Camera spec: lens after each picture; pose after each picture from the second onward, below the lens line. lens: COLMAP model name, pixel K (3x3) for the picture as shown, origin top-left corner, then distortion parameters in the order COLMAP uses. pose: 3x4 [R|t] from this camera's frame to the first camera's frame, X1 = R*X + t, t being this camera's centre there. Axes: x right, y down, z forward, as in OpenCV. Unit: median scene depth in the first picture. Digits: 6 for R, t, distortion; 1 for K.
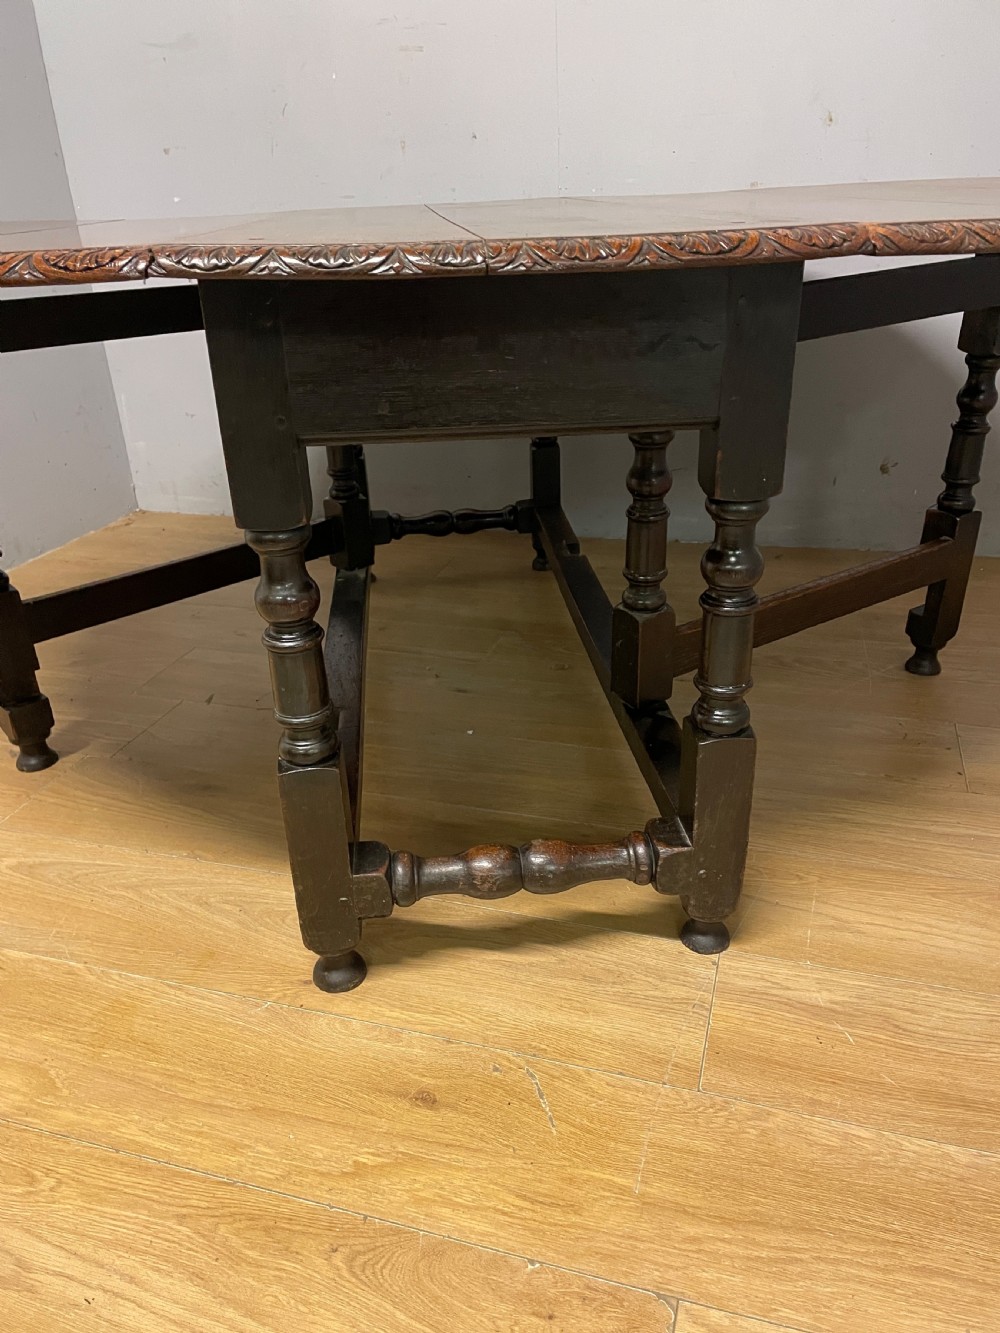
lens RADIAL K [[1011.4, 0, 506.0], [0, 1011.4, 675.9], [0, 0, 1]] dist [0.081441, -0.101995]
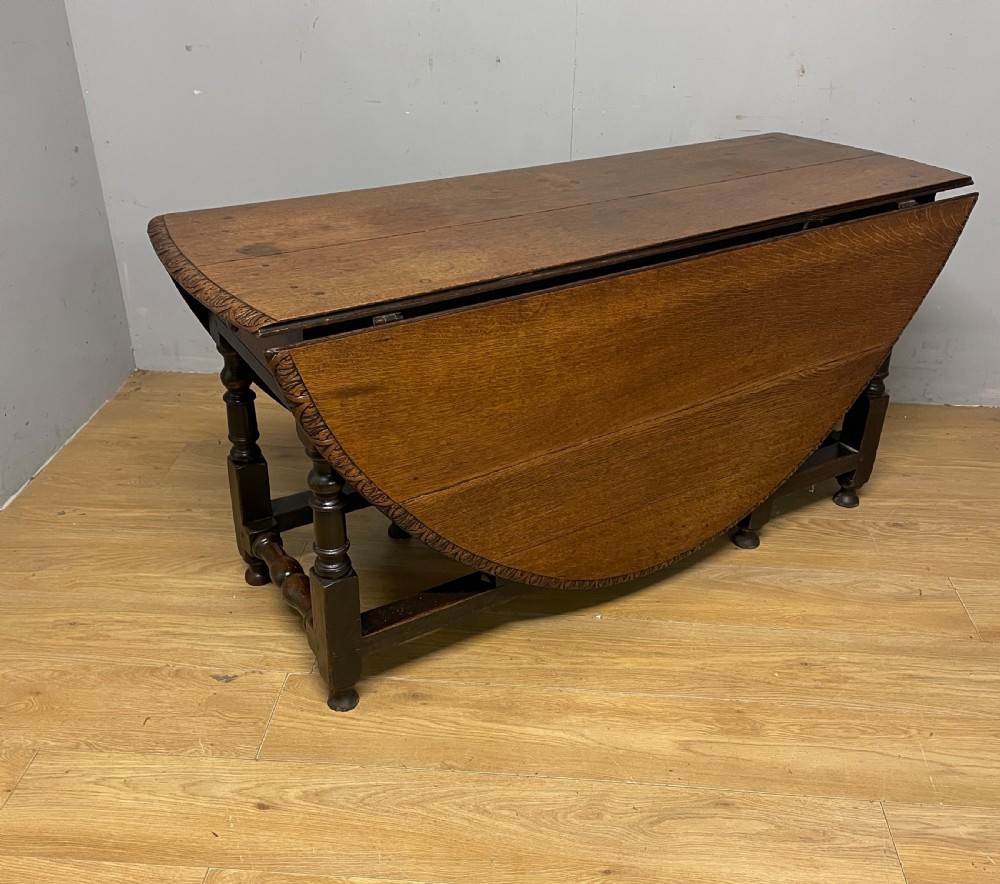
lens RADIAL K [[1018.0, 0, 515.1], [0, 1018.0, 435.4], [0, 0, 1]] dist [0.040776, 0.000000]
pose [[0.970915, -0.062280, 0.231184, -0.590533], [0.049878, 0.997004, 0.059115, -0.352015], [-0.234173, -0.045864, 0.971113, -0.237664]]
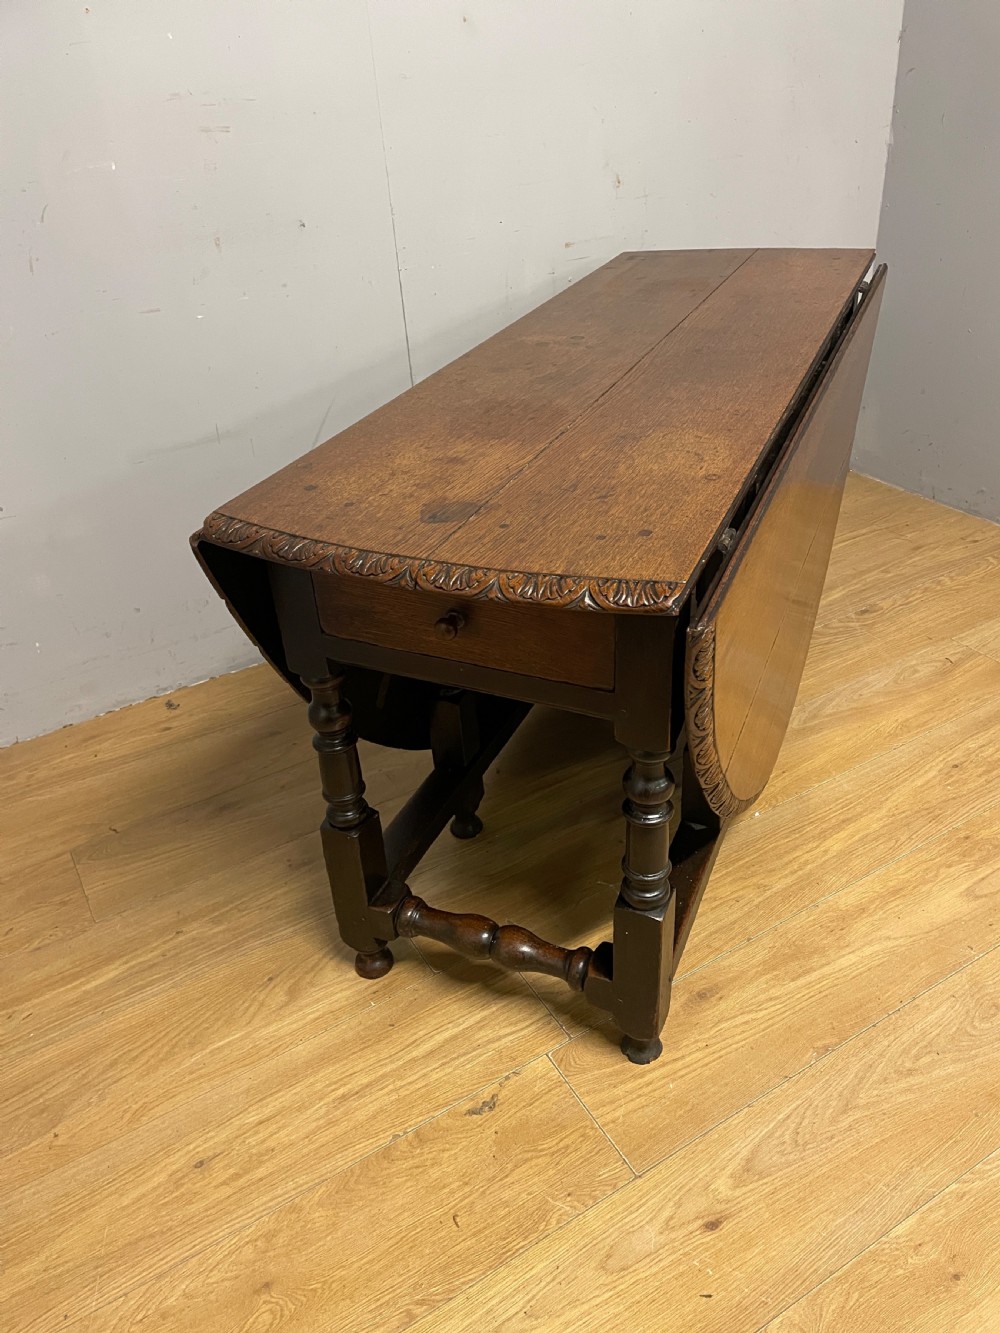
lens RADIAL K [[1011.4, 0, 514.4], [0, 1011.4, 670.6], [0, 0, 1]] dist [0.081441, -0.101995]
pose [[0.667293, -0.398159, 0.629436, -1.207973], [0.349366, 0.913700, 0.207595, -0.582412], [-0.657772, 0.081377, 0.748809, 0.503023]]
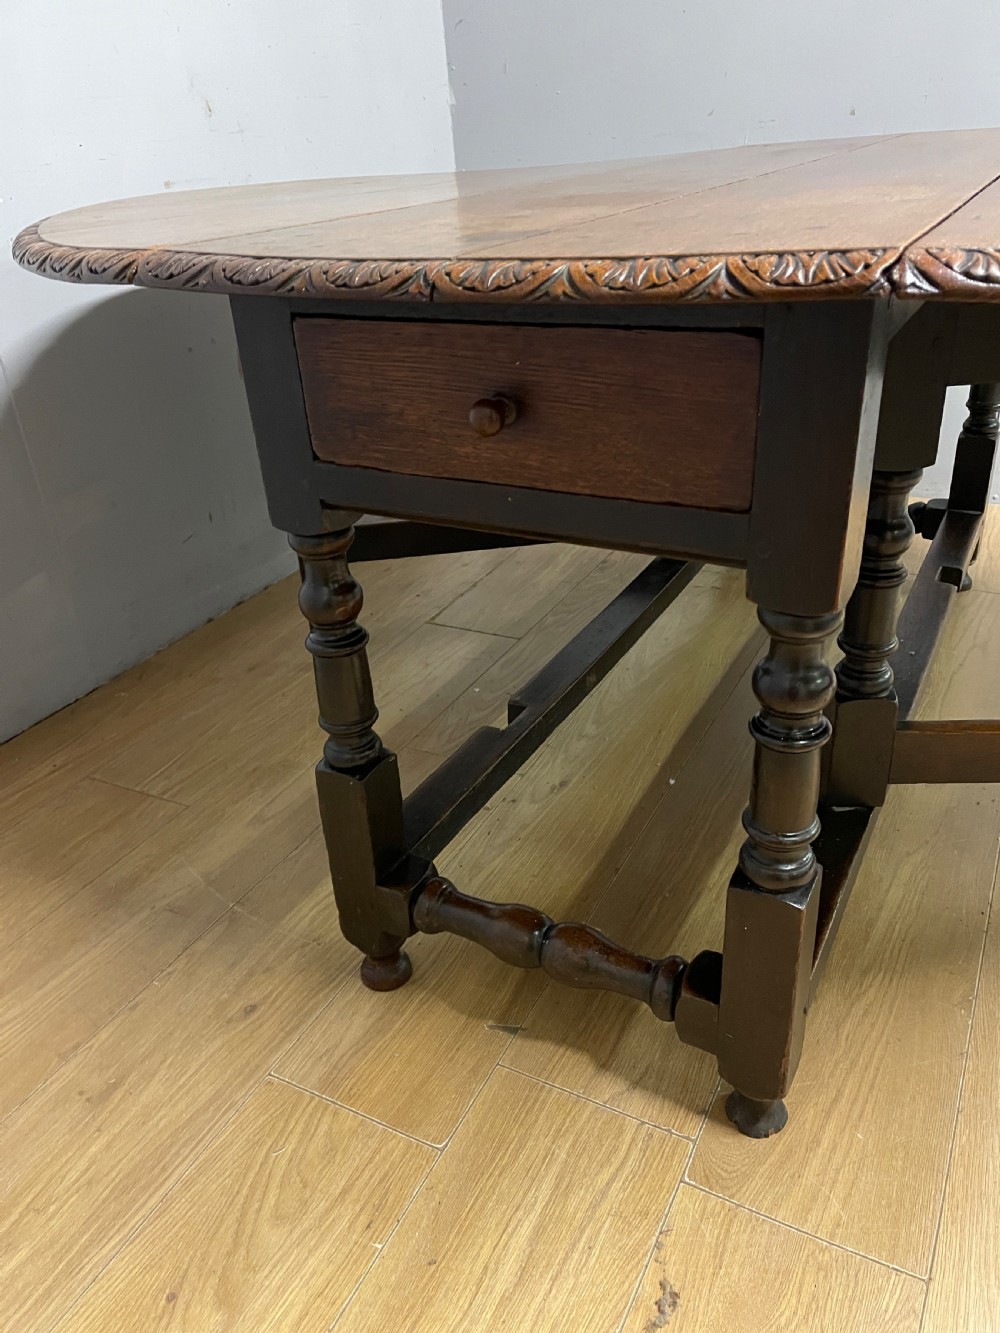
lens RADIAL K [[1011.4, 0, 490.2], [0, 1011.4, 691.4], [0, 0, 1]] dist [0.081441, -0.101995]
pose [[0.743034, -0.337172, 0.578113, -1.048877], [0.329122, 0.936239, 0.123029, -0.361478], [-0.582734, 0.098855, 0.806628, 0.770664]]
